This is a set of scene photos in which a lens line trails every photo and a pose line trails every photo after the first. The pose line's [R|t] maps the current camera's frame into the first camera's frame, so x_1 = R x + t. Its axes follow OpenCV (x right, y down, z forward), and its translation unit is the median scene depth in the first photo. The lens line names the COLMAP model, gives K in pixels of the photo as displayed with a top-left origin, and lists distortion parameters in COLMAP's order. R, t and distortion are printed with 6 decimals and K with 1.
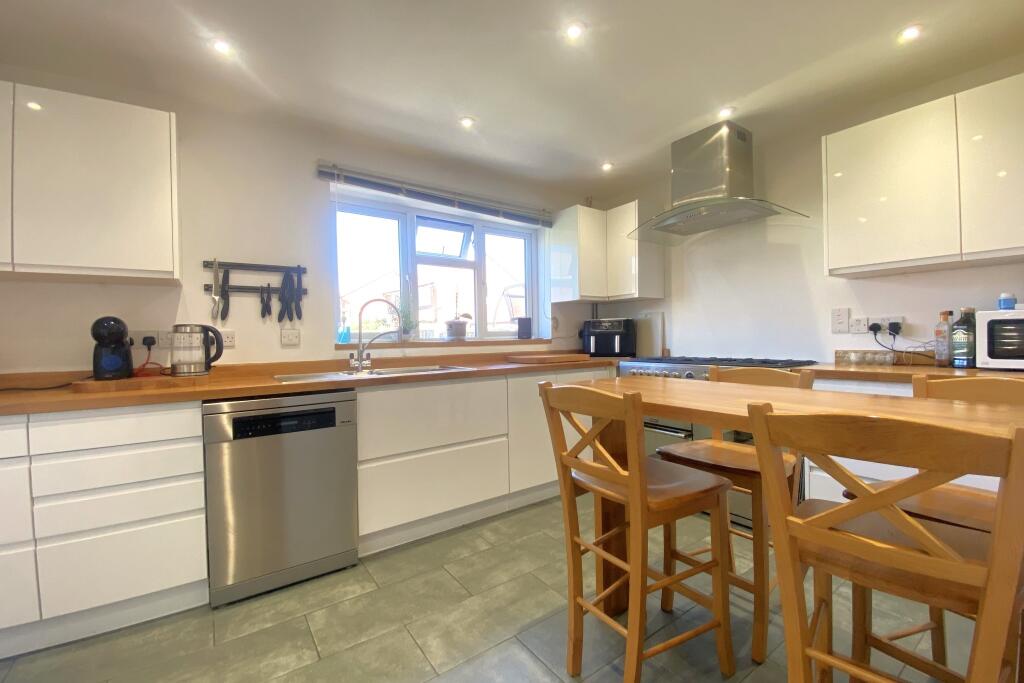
lens RADIAL K [[412.5, 0, 507.6], [0, 412.5, 342.1], [0, 0, 1]] dist [-0.001839, -0.000661]
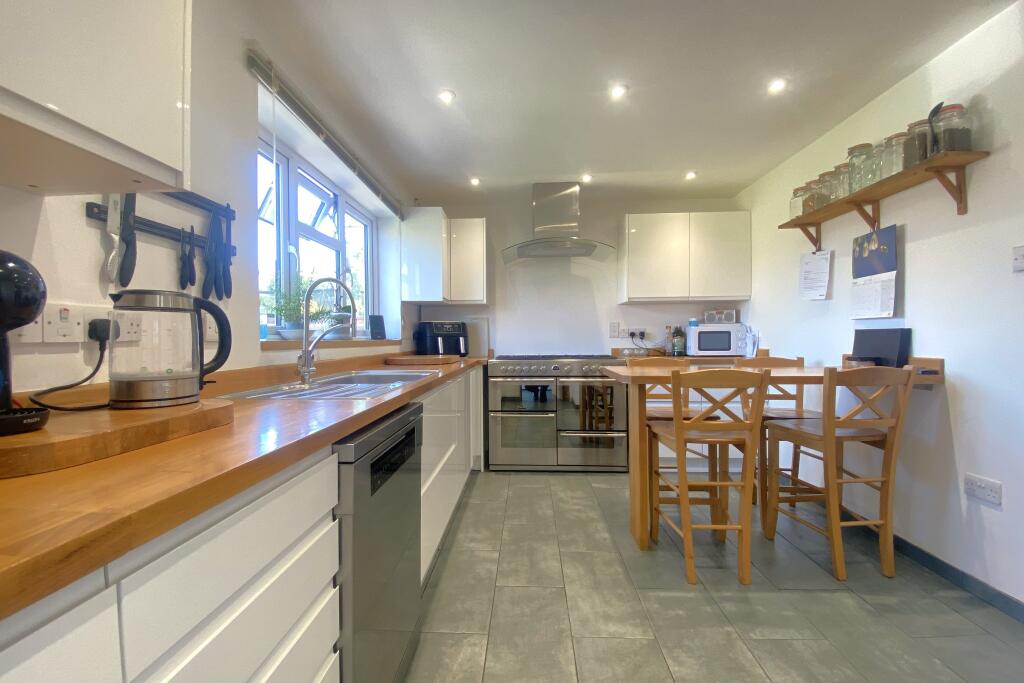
lens RADIAL K [[412.5, 0, 505.7], [0, 412.5, 339.4], [0, 0, 1]] dist [-0.001839, -0.000661]
pose [[0.629433, 0.013451, 0.776939, -0.729426], [0.001419, 0.999829, -0.018460, 0.014884], [-0.777054, 0.012721, 0.629306, 0.343580]]
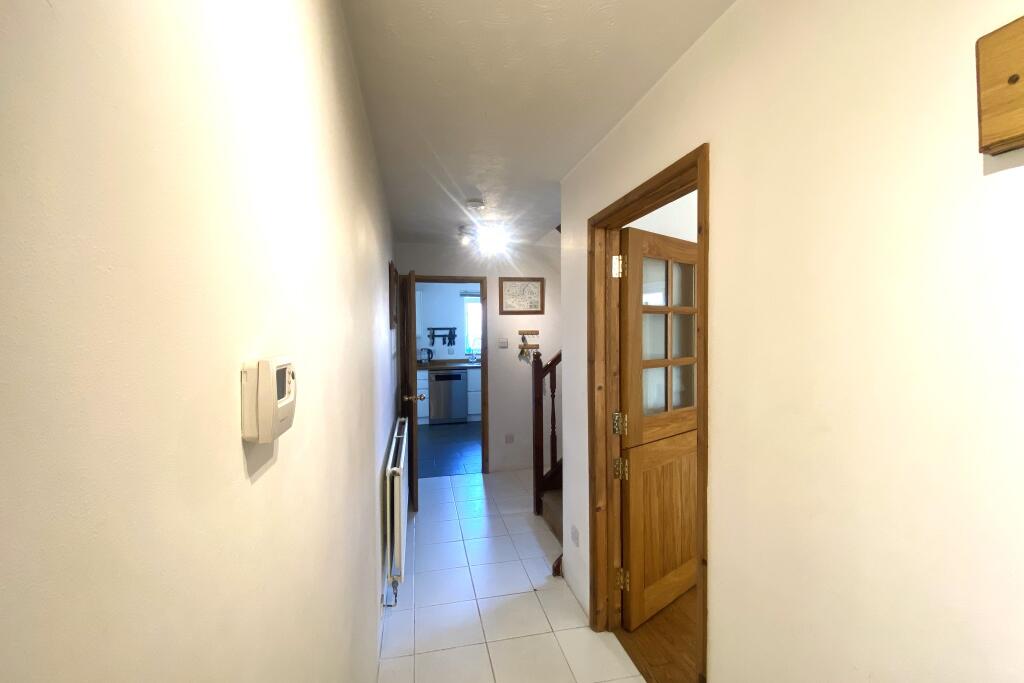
lens RADIAL K [[412.5, 0, 512.1], [0, 412.5, 337.1], [0, 0, 1]] dist [-0.001839, -0.000661]
pose [[0.922504, 0.014736, -0.385707, 1.062140], [-0.013758, 0.999891, 0.005296, -0.138656], [0.385743, 0.000421, 0.922606, -1.637281]]
